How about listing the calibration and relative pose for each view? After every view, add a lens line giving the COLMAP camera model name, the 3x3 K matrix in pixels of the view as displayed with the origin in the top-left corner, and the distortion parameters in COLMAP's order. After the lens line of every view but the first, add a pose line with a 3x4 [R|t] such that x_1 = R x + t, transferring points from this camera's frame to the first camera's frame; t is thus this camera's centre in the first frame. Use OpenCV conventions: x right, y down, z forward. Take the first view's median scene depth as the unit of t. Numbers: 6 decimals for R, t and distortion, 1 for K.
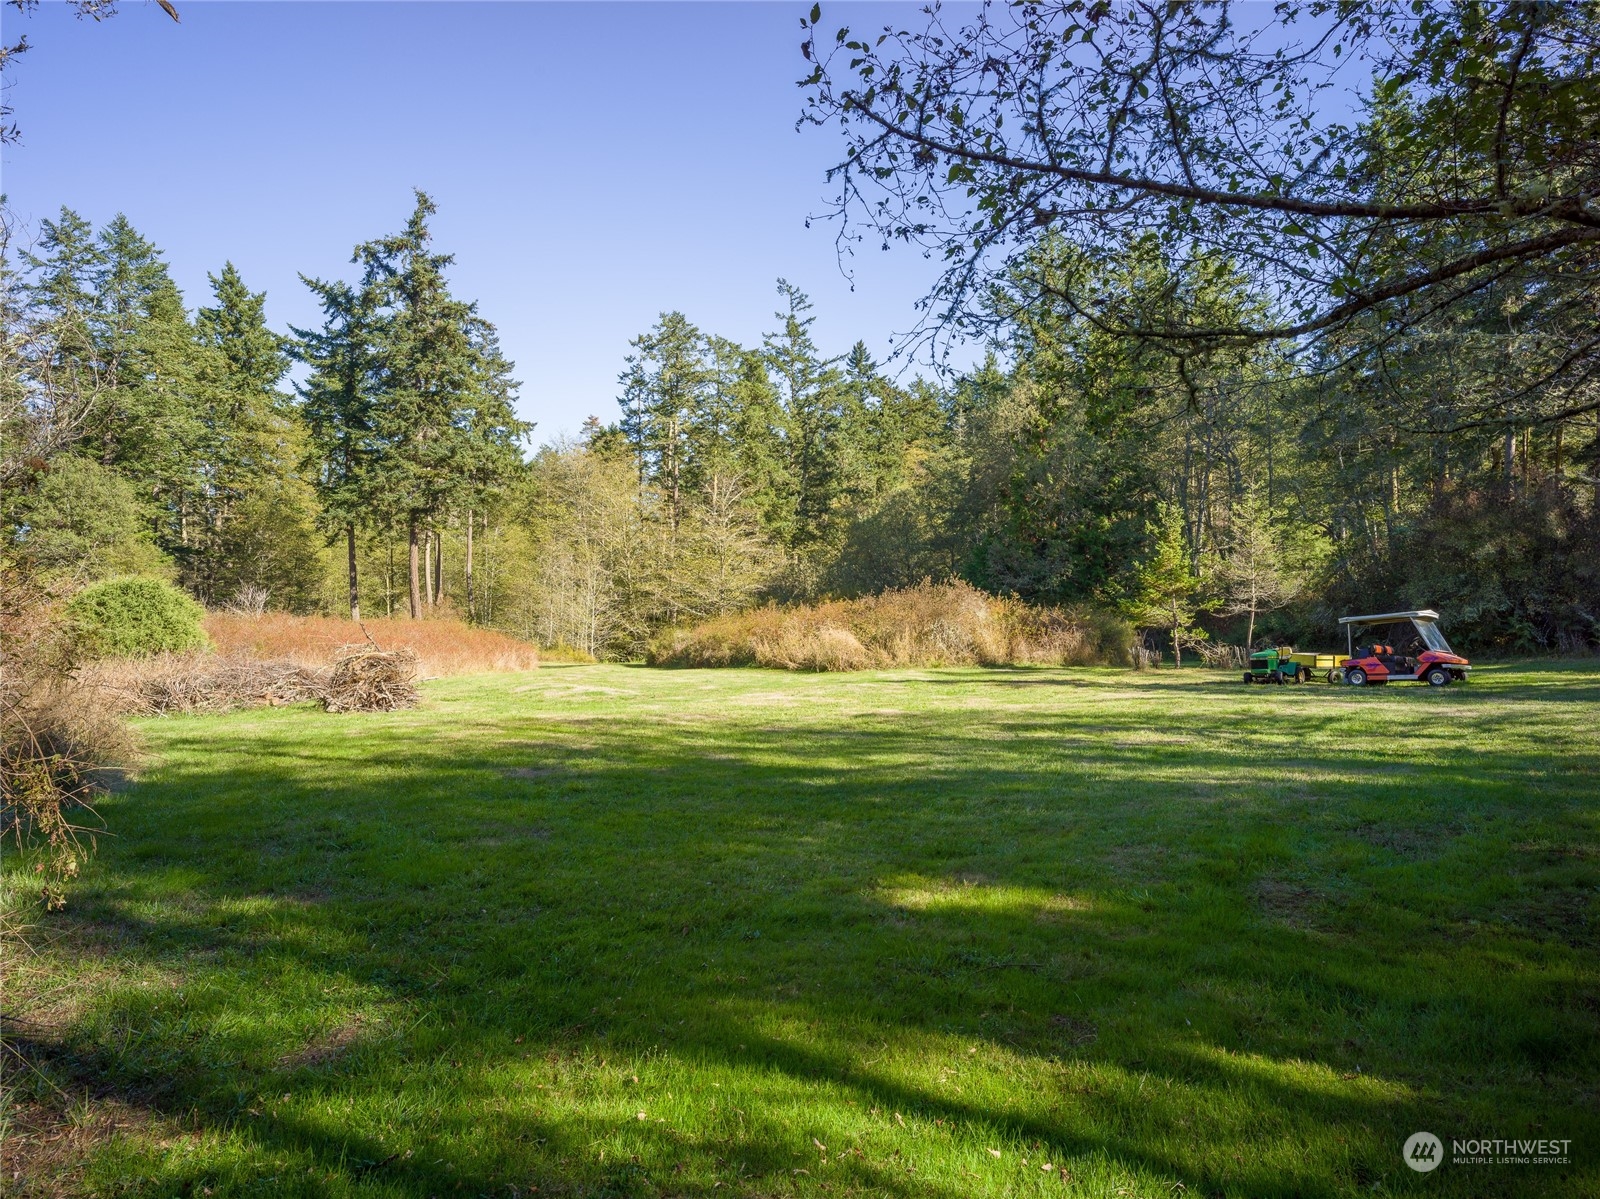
lens RADIAL K [[1024.7, 0, 807.3], [0, 1024.7, 606.3], [0, 0, 1]] dist [0.020919, -0.027340]
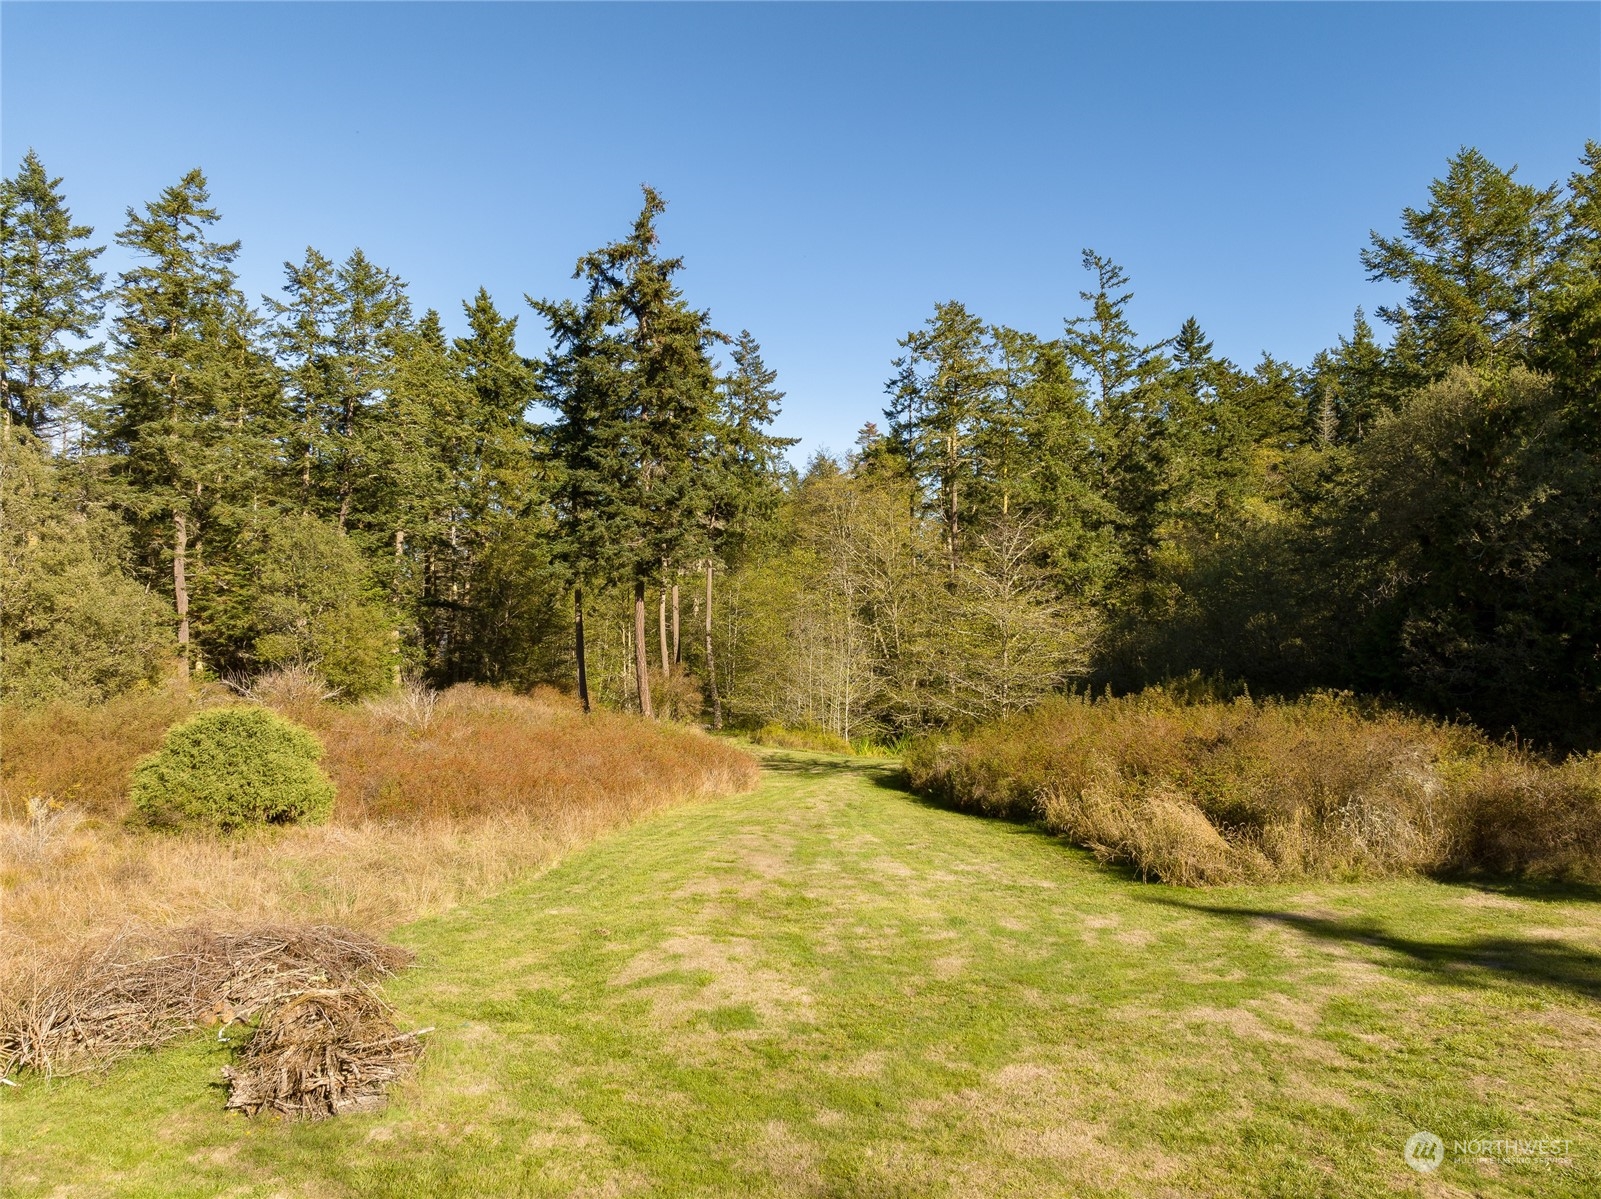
lens RADIAL K [[1110.5, 0, 801.4], [0, 1110.5, 604.4], [0, 0, 1]] dist [-0.043508, 0.002232]
pose [[0.960020, -0.004744, -0.279893, -0.000617], [0.002801, 0.999969, -0.007342, -0.047624], [0.279919, 0.006265, 0.960003, 0.149155]]
